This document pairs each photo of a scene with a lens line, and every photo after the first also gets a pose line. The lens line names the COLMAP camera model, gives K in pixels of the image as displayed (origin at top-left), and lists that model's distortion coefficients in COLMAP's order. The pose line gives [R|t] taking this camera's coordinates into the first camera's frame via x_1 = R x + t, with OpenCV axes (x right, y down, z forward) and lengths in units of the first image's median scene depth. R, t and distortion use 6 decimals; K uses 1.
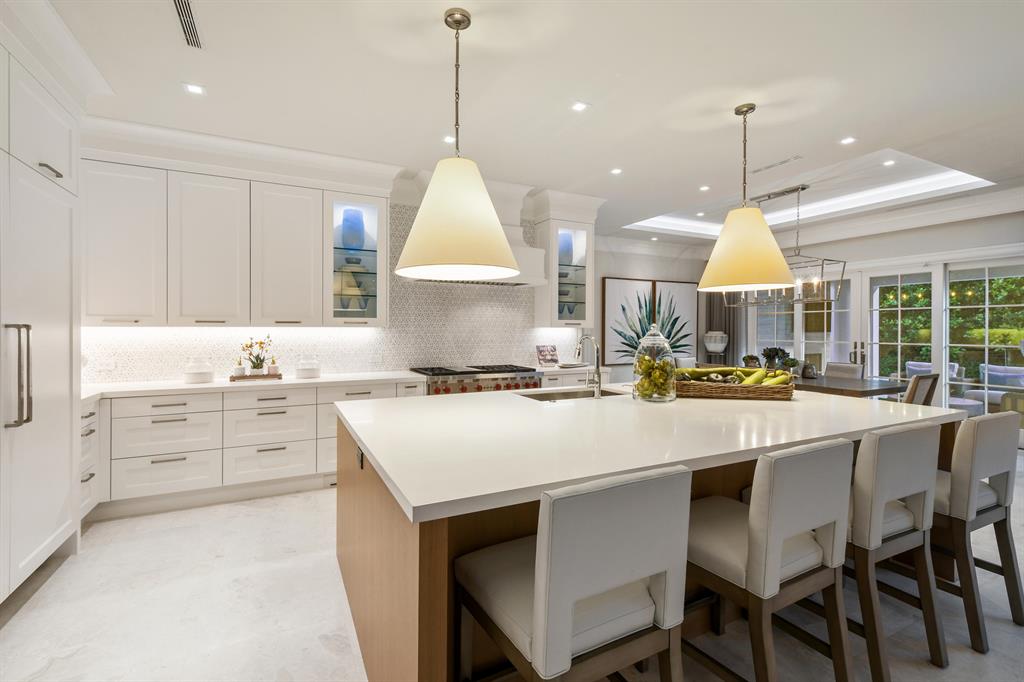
lens RADIAL K [[470.6, 0, 497.9], [0, 470.6, 332.4], [0, 0, 1]] dist [0.000133, -0.000245]
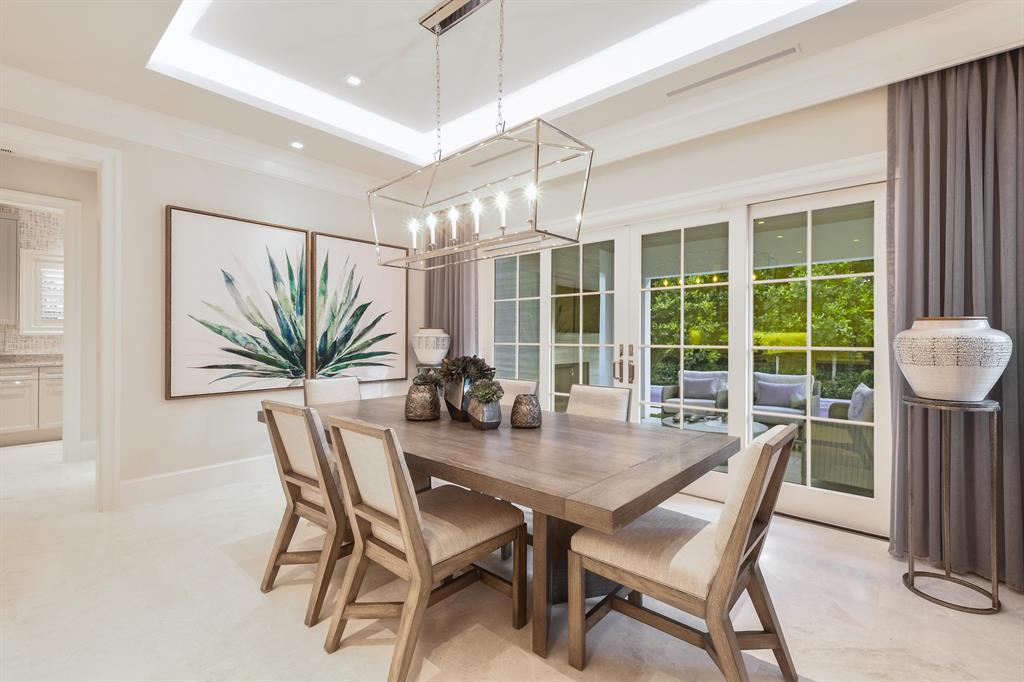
lens RADIAL K [[459.3, 0, 512.0], [0, 459.3, 341.0], [0, 0, 1]] dist [0.000524, -0.000010]
pose [[0.924504, 0.000023, 0.381172, 0.355732], [0.000903, 0.999997, -0.002251, 0.015163], [-0.381170, 0.002425, 0.924502, 0.448033]]
